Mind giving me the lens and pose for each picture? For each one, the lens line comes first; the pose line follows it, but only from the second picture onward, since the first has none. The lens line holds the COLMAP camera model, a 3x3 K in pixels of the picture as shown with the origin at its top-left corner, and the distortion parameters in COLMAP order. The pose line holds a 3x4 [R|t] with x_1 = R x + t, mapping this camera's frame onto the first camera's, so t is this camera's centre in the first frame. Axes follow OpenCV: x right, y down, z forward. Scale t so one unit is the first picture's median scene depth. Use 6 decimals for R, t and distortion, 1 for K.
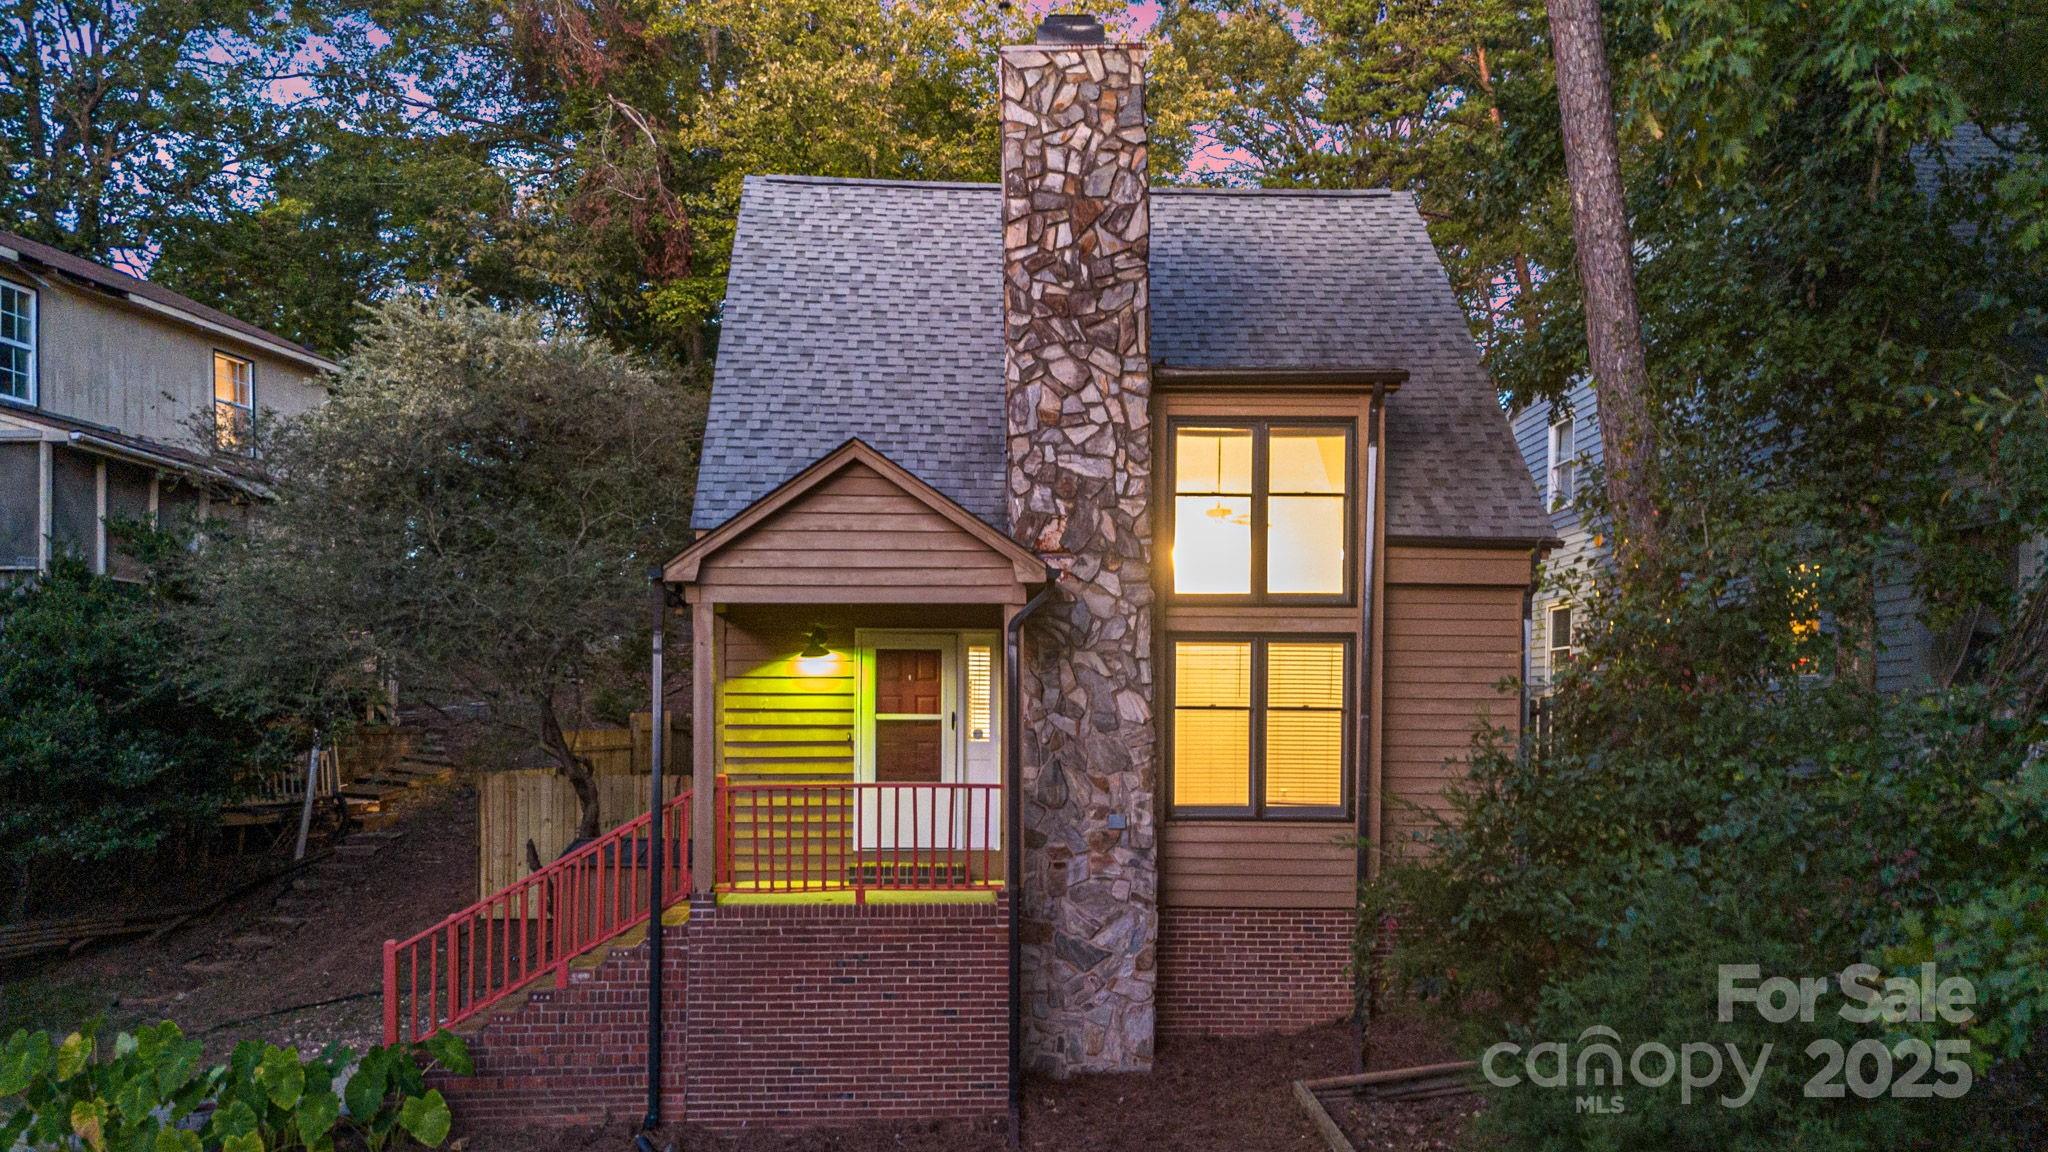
lens RADIAL K [[1469.1, 0, 1032.3], [0, 1469.1, 740.0], [0, 0, 1]] dist [0.060077, 0.001218]
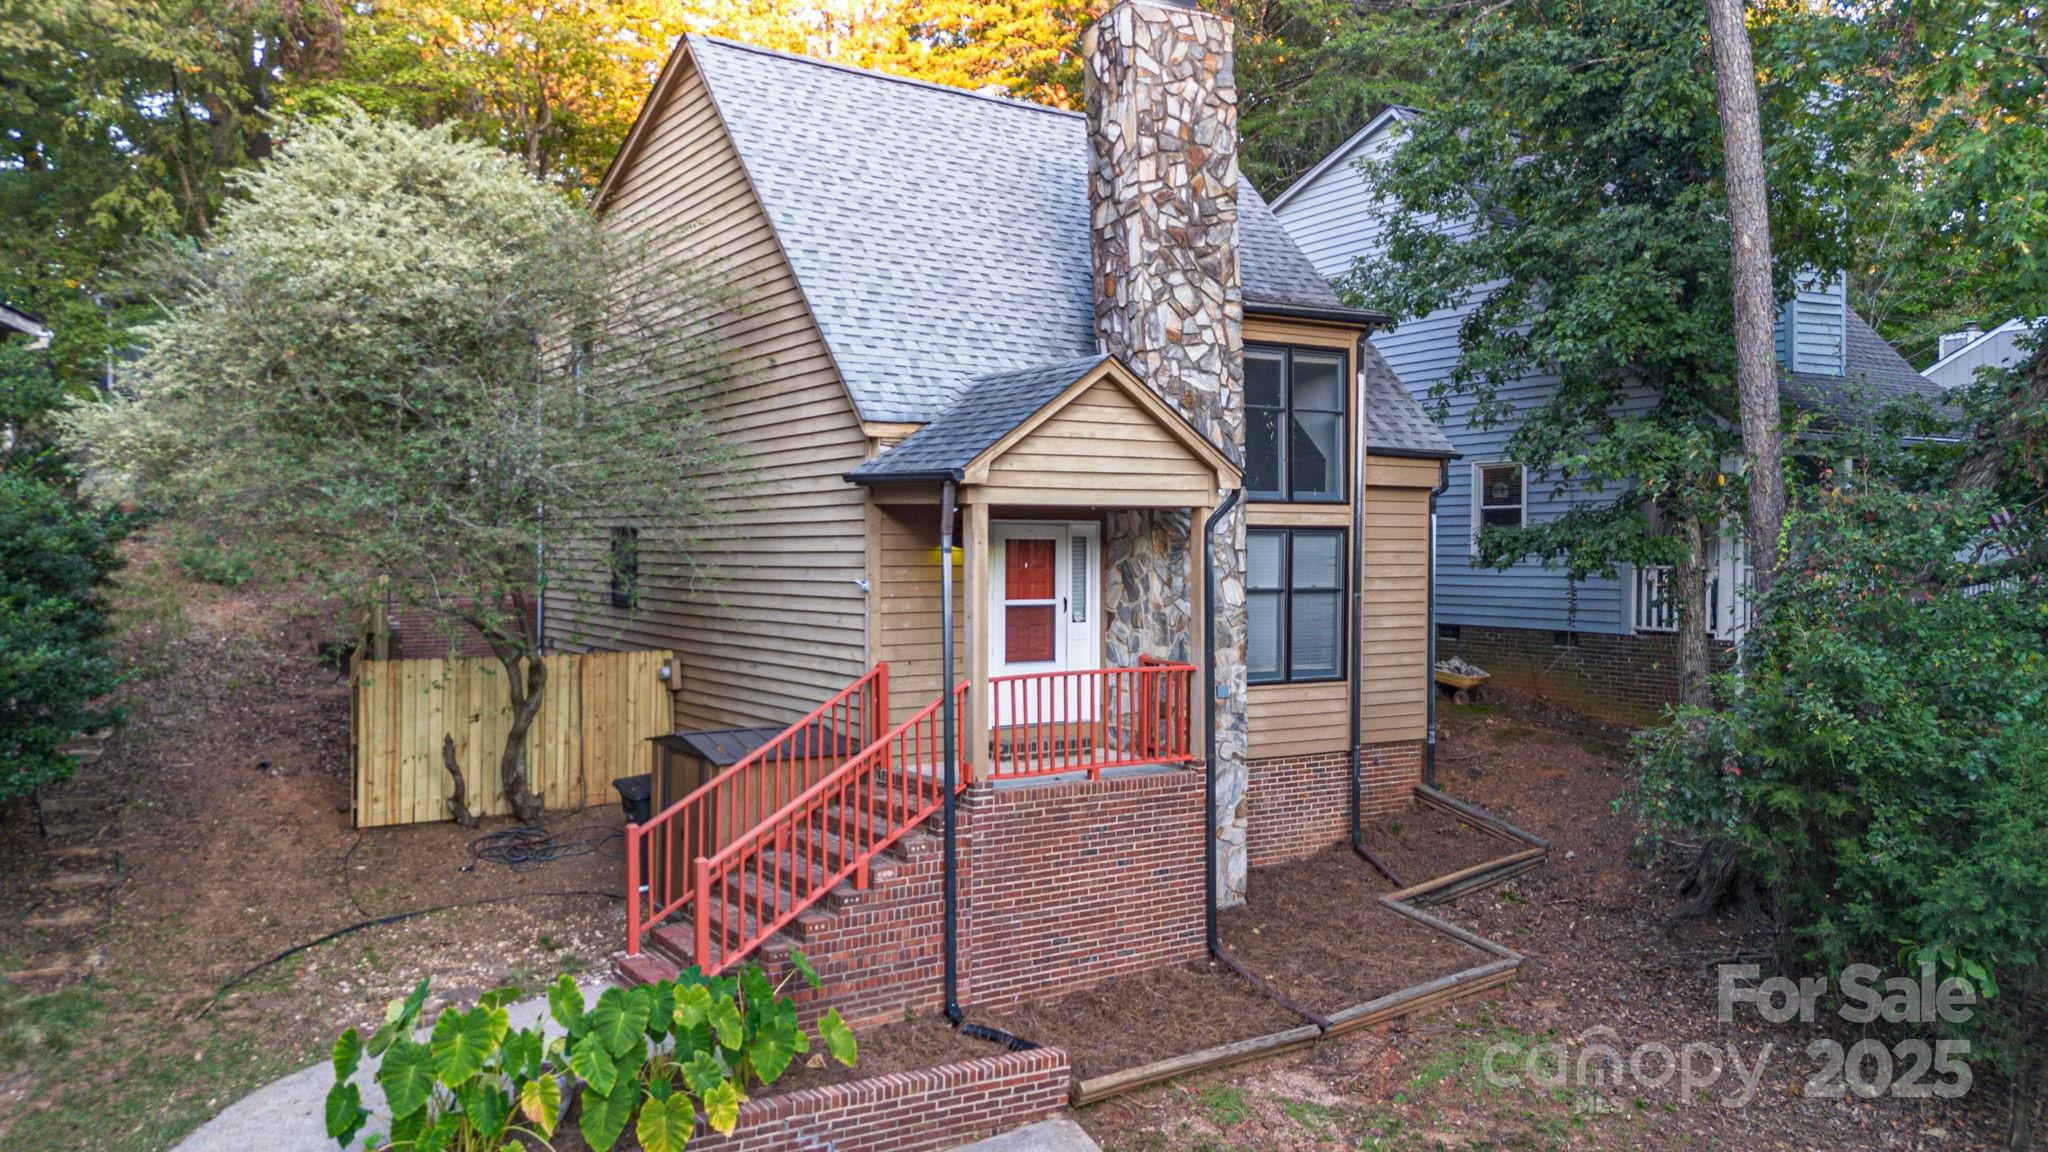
lens RADIAL K [[1470.5, 0, 1013.4], [0, 1470.5, 576.1], [0, 0, 1]] dist [0.089115, -0.080036]
pose [[0.869740, -0.010238, 0.493404, -0.652421], [0.007491, 0.999943, 0.007544, -0.044531], [-0.493453, -0.002865, 0.869768, 0.078677]]
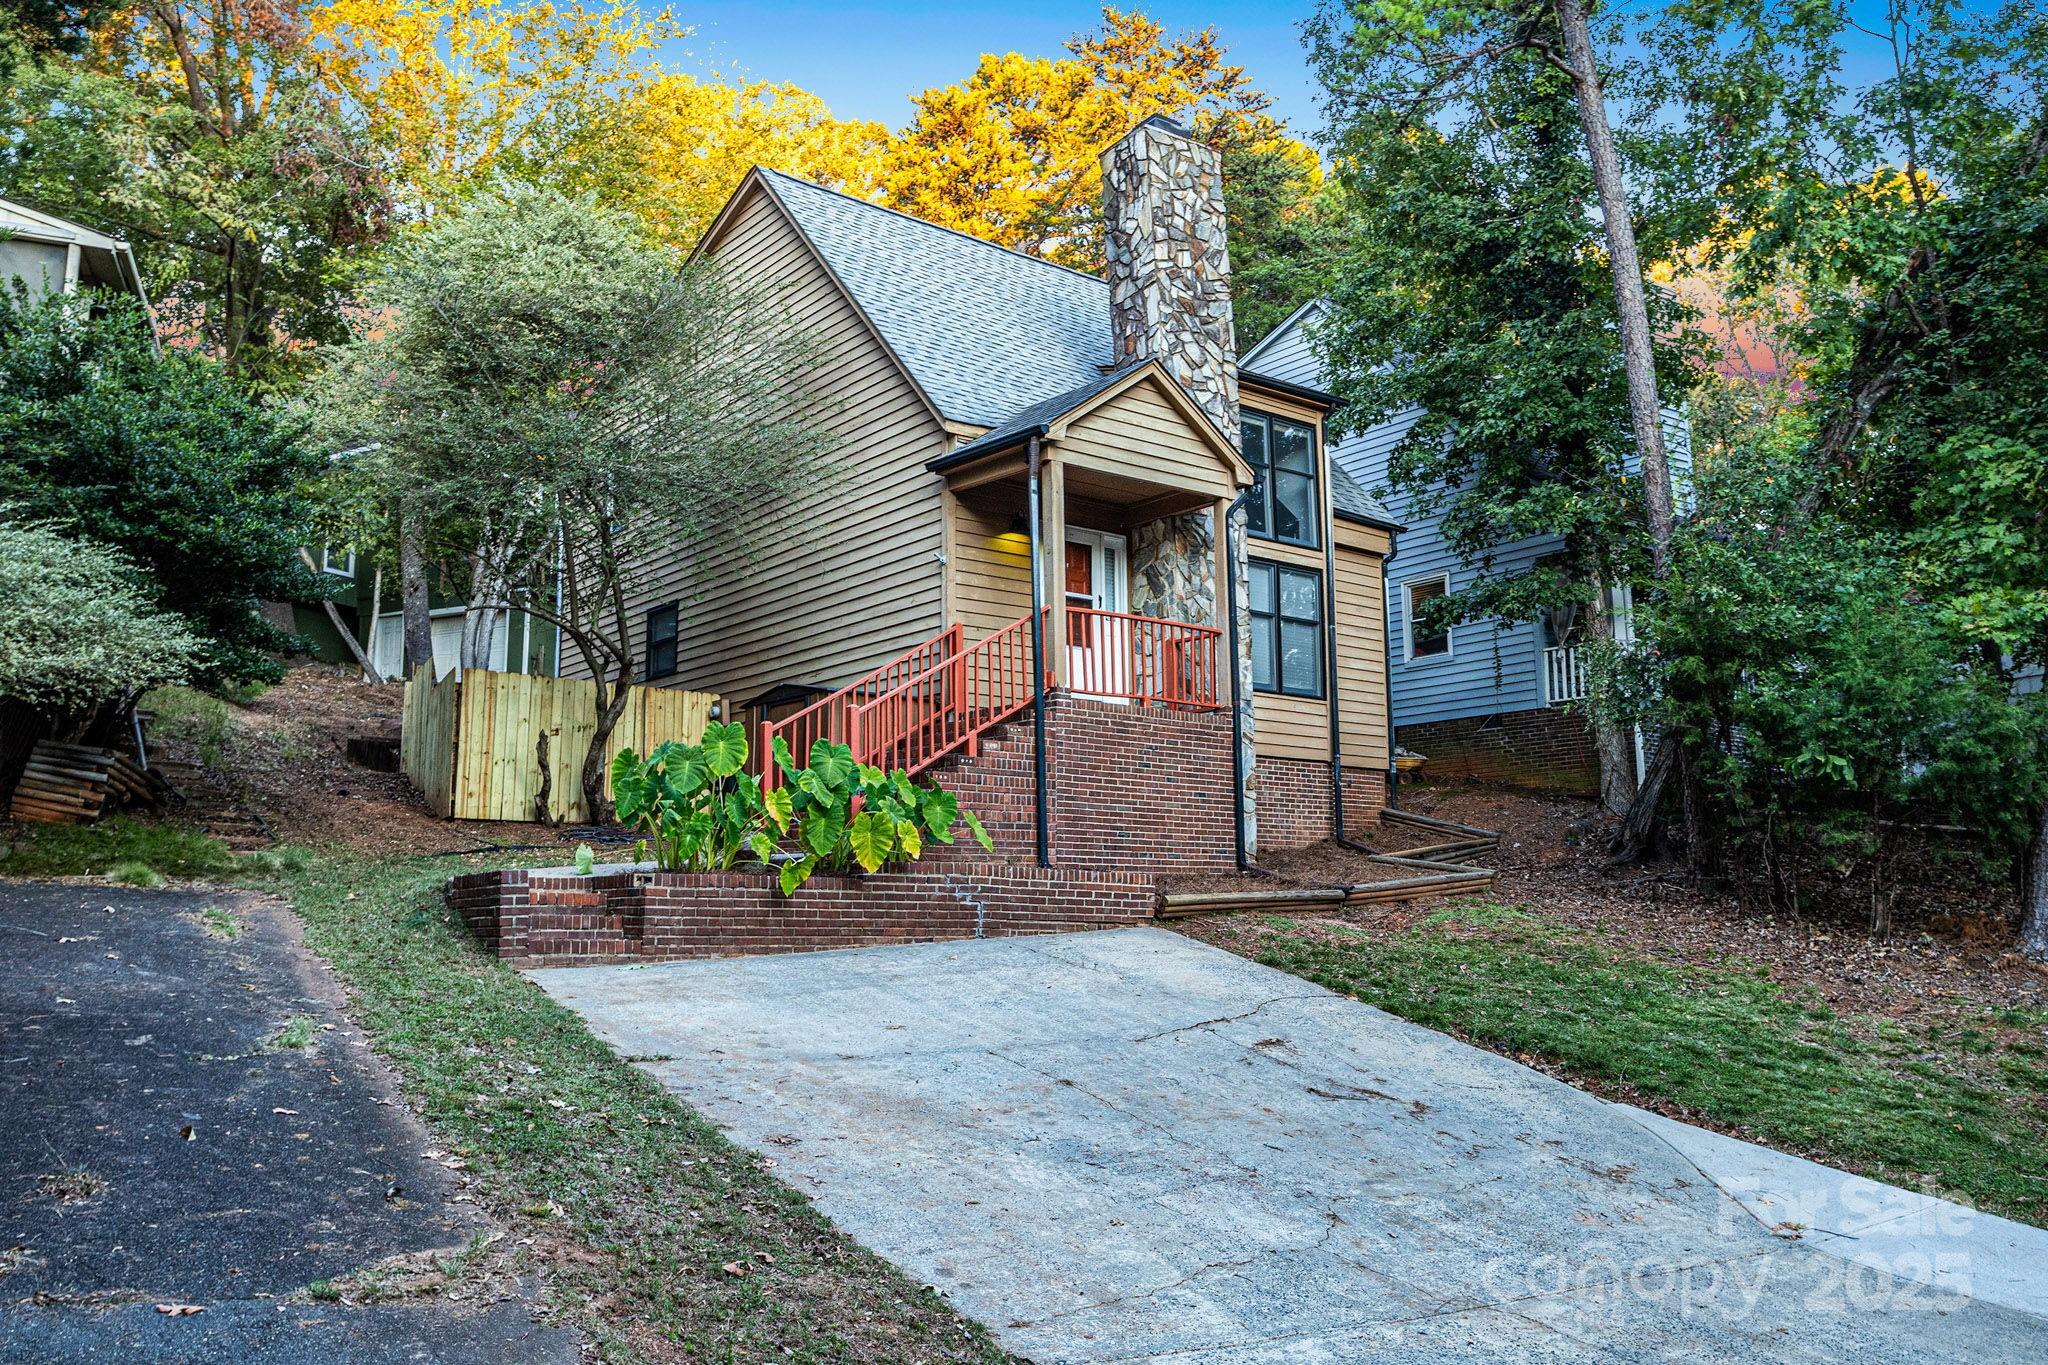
lens RADIAL K [[1552.0, 0, 1024.0], [0, 1552.0, 682.5], [0, 0, 1]] dist [-0.032537, 0.002861]
pose [[0.815573, 0.075026, 0.573769, -0.910234], [0.018754, 0.987611, -0.155798, 0.276094], [-0.578350, 0.137825, 0.804062, -0.026807]]
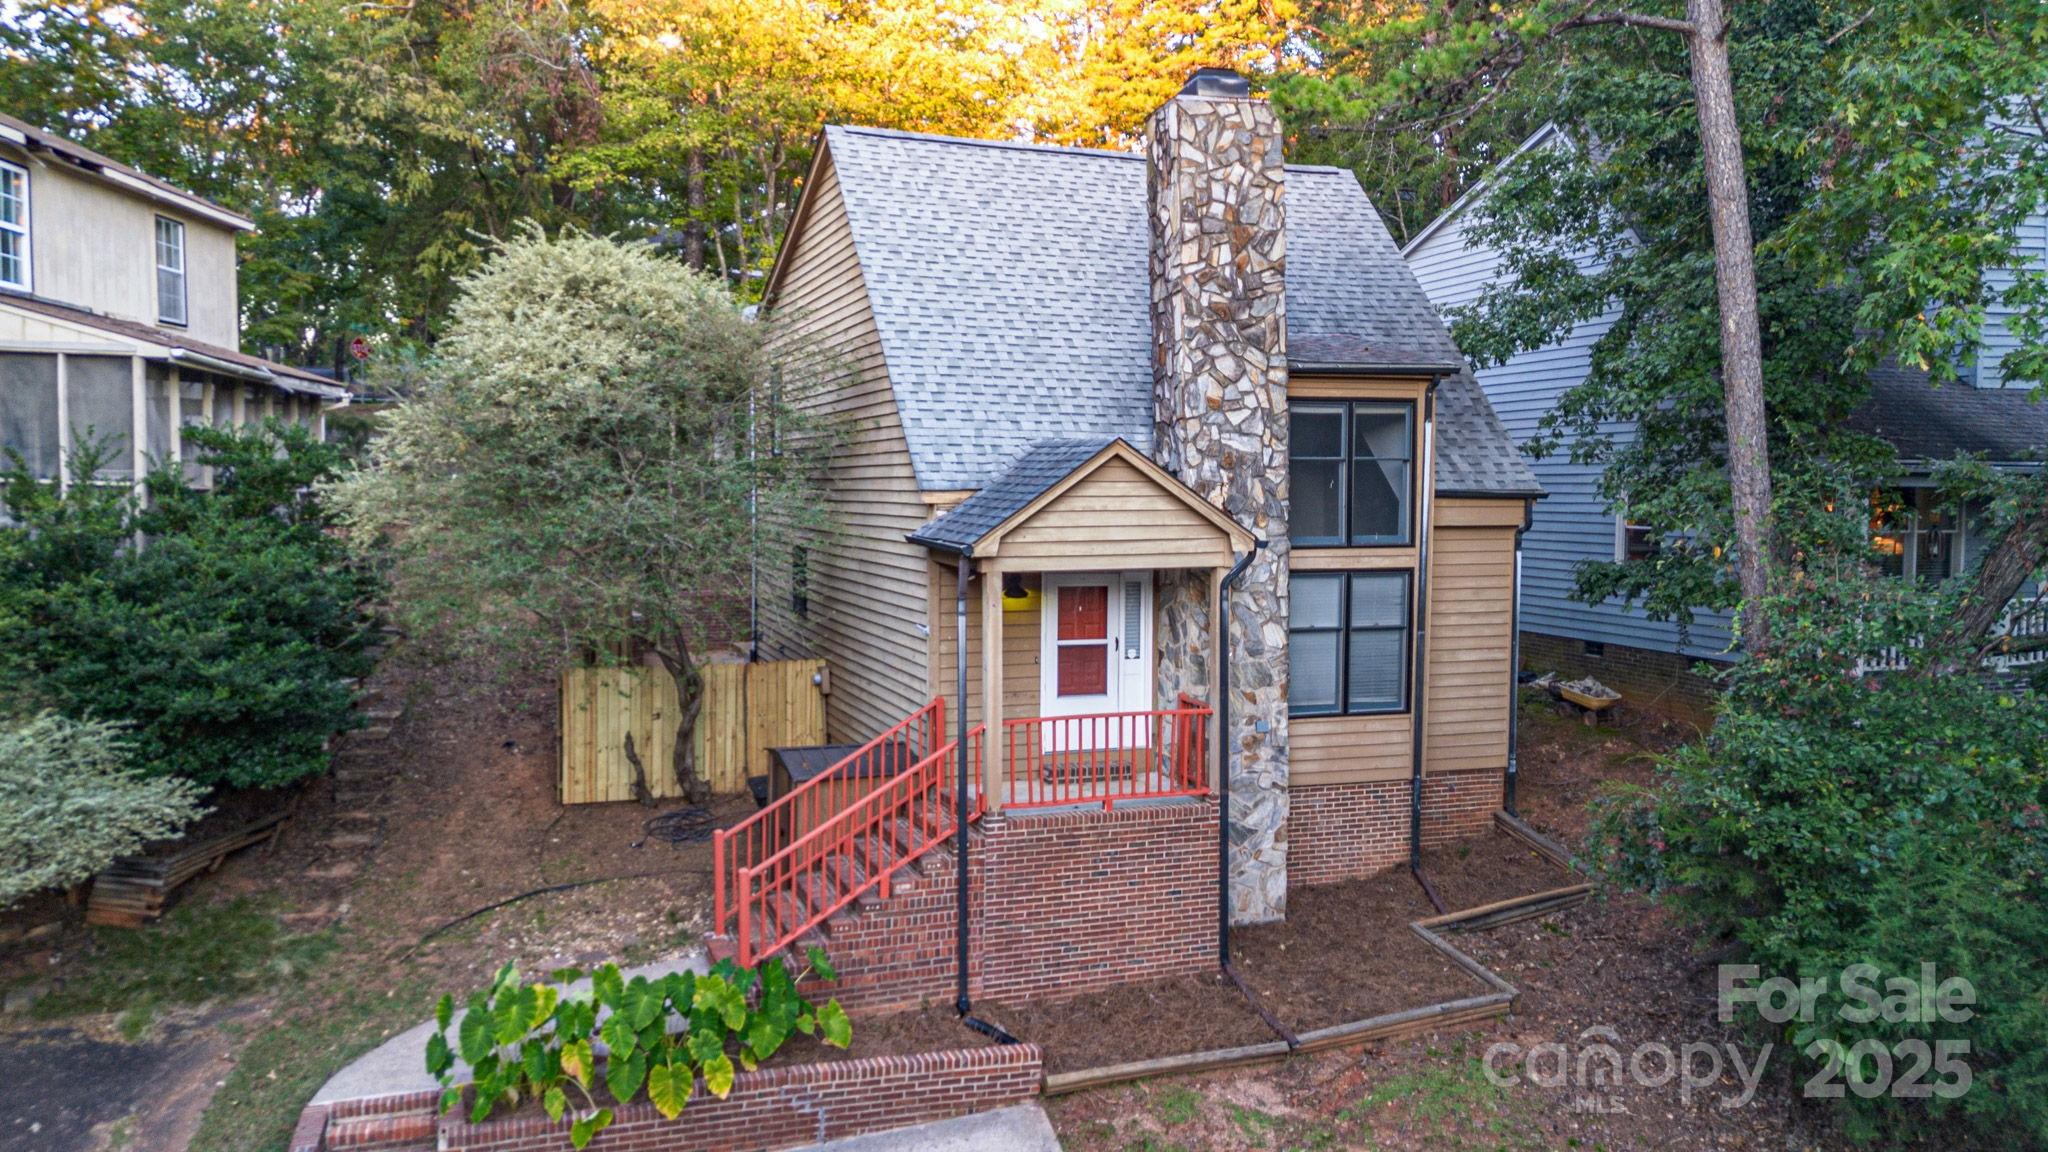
lens RADIAL K [[1470.5, 0, 1013.4], [0, 1470.5, 576.1], [0, 0, 1]] dist [0.089115, -0.080036]
pose [[0.959461, -0.016404, 0.281364, -0.498450], [0.002570, 0.998772, 0.049468, -0.135496], [-0.281830, -0.046739, 0.958325, -0.141303]]
